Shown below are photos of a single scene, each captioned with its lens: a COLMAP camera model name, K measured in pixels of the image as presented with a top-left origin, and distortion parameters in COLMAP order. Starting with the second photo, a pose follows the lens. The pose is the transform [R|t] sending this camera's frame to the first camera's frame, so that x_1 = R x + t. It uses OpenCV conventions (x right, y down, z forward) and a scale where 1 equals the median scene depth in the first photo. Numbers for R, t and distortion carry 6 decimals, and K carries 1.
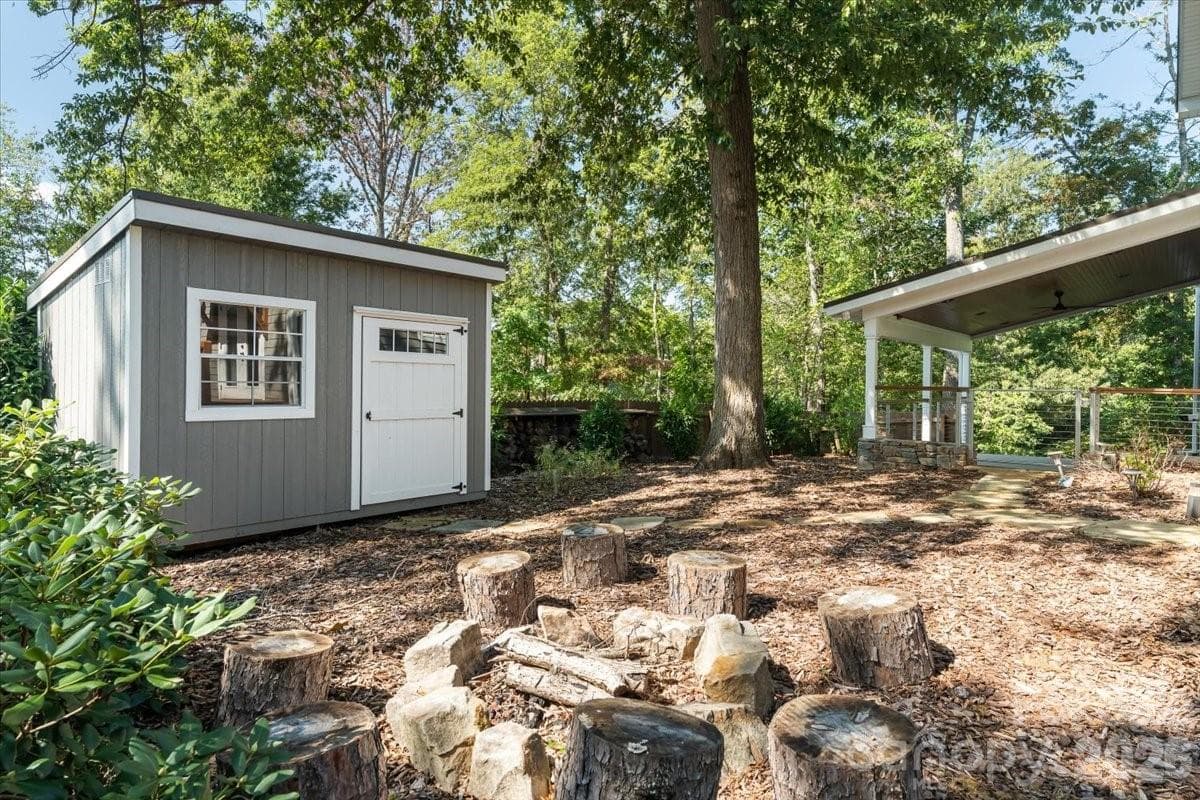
lens RADIAL K [[698.0, 0, 600.0], [0, 698.0, 400.0], [0, 0, 1]] dist [0.000516, 0.000485]
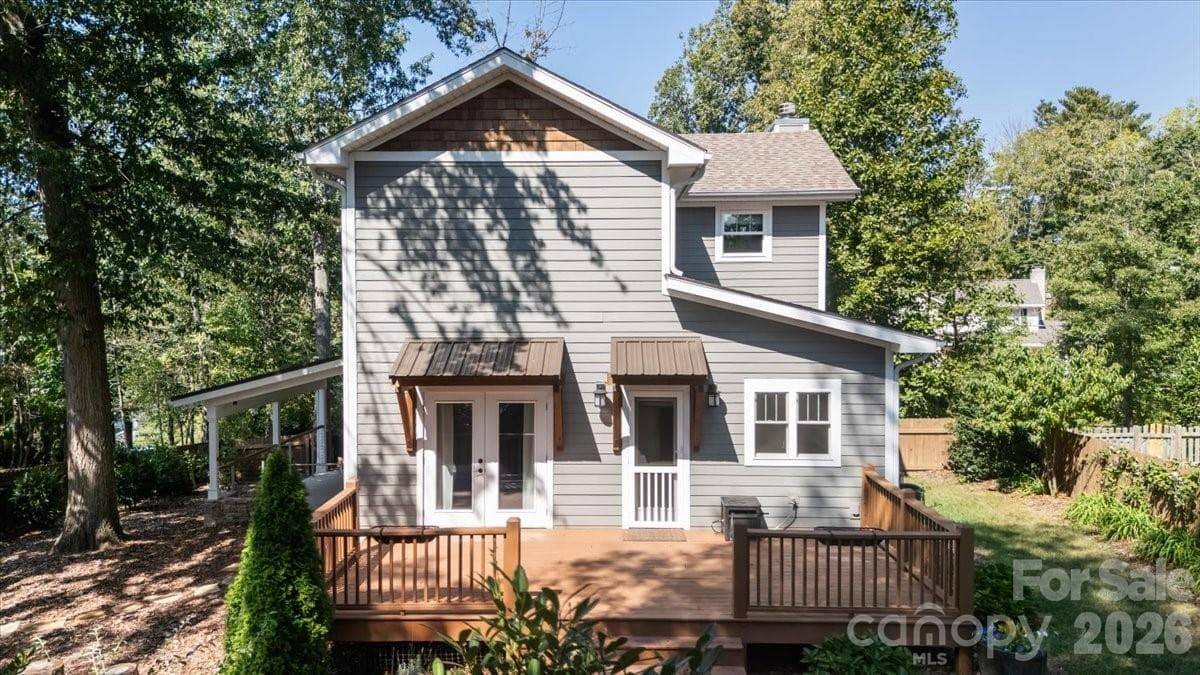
lens RADIAL K [[856.3, 0, 600.0], [0, 856.3, 337.5], [0, 0, 1]] dist [0.125094, -0.116255]
pose [[0.789490, -0.031558, 0.612951, -0.038031], [0.022276, 0.999493, 0.022768, -0.408016], [-0.613358, -0.004321, 0.789793, -1.066231]]
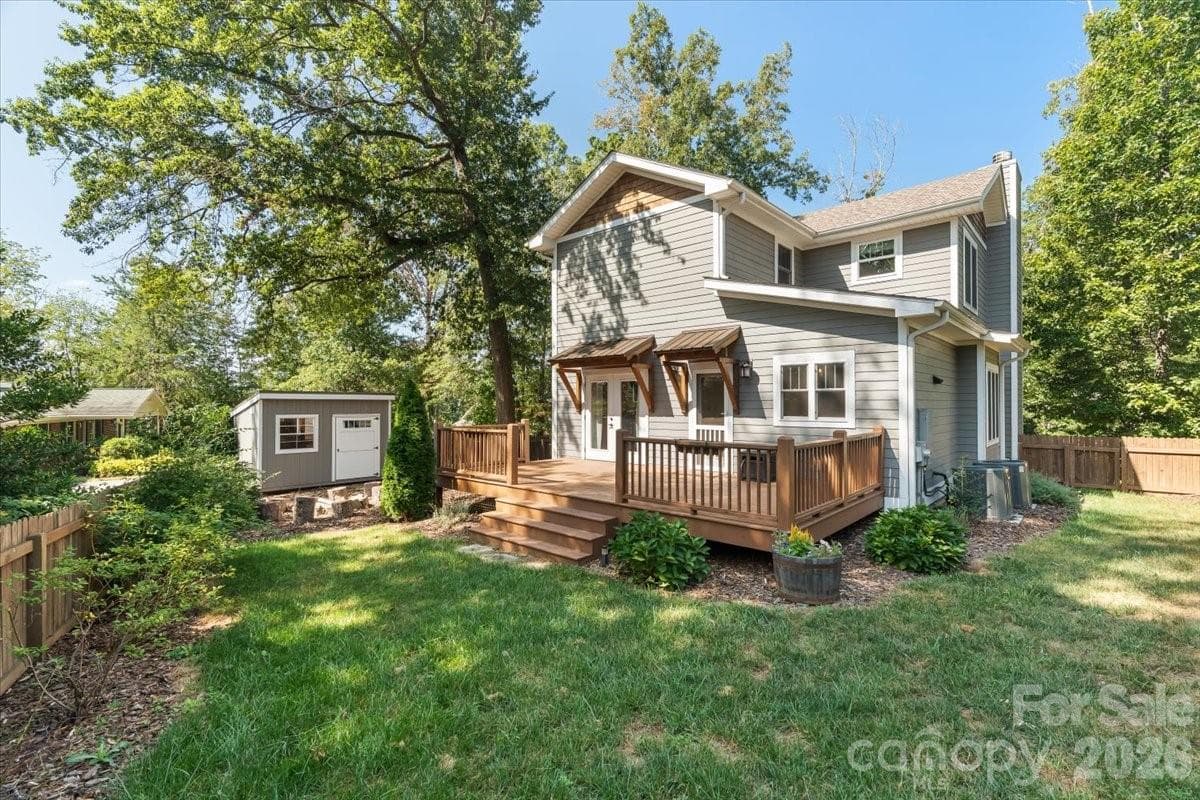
lens RADIAL K [[527.1, 0, 600.0], [0, 527.1, 400.0], [0, 0, 1]] dist [0.001231, 0.000052]
pose [[0.997718, -0.010744, -0.066663, 0.958953], [0.008819, 0.999538, -0.029095, -0.118511], [0.066945, 0.028441, 0.997351, -1.213630]]
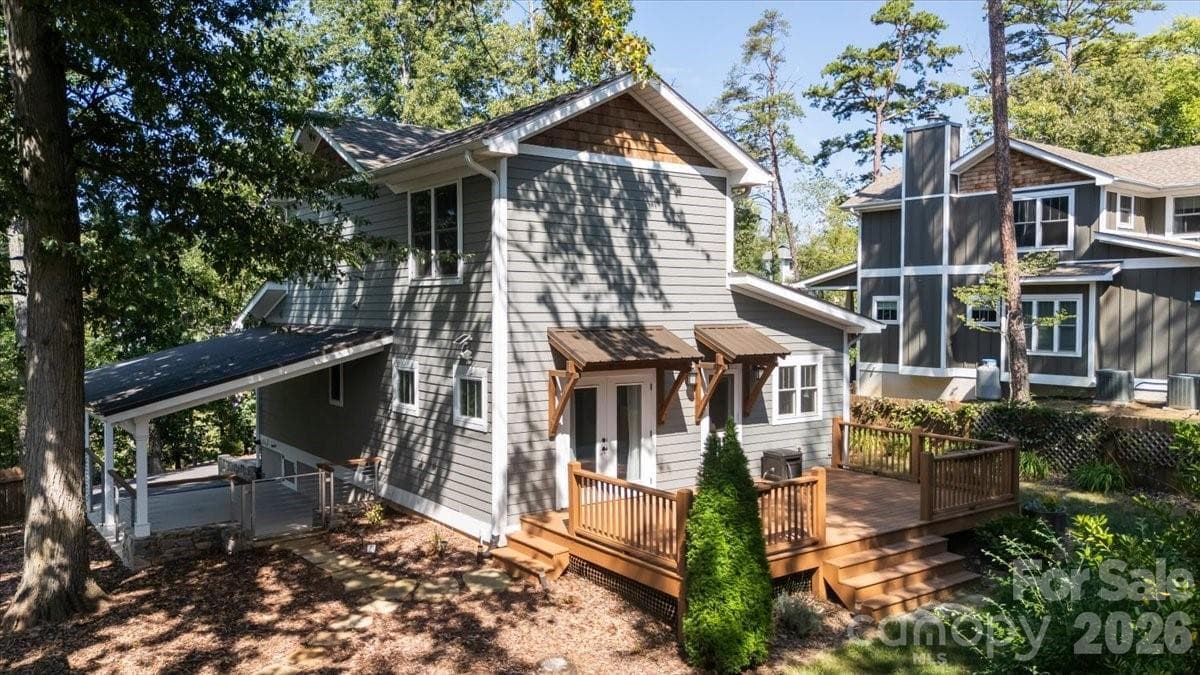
lens RADIAL K [[856.3, 0, 600.0], [0, 856.3, 337.5], [0, 0, 1]] dist [0.125094, -0.116255]
pose [[0.261574, -0.043040, 0.964223, -1.025103], [0.021565, 0.999016, 0.038744, -0.422602], [-0.964943, 0.010659, 0.262245, 0.026606]]
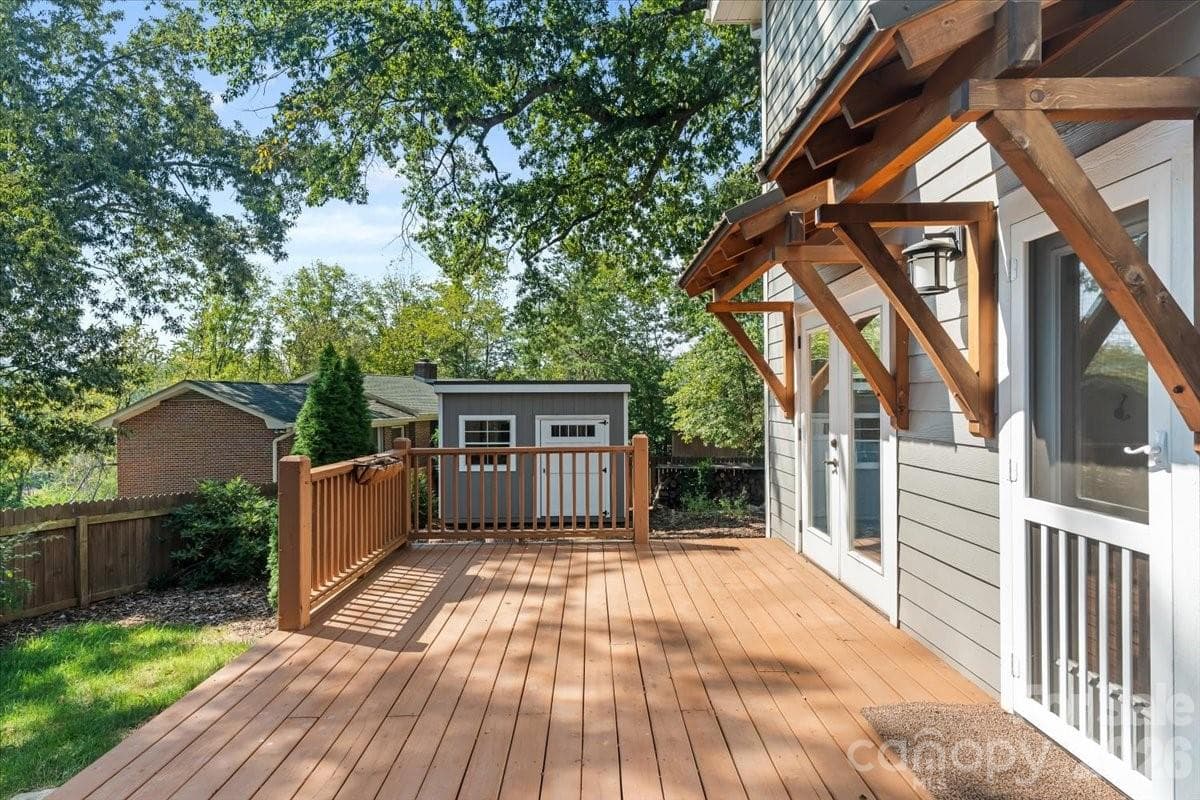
lens RADIAL K [[698.0, 0, 600.0], [0, 698.0, 400.0], [0, 0, 1]] dist [0.000516, 0.000485]
pose [[0.628210, -0.012843, -0.777938, 1.294458], [-0.005824, 0.999758, -0.021208, -0.134609], [0.778022, 0.017854, 0.627983, -0.109468]]
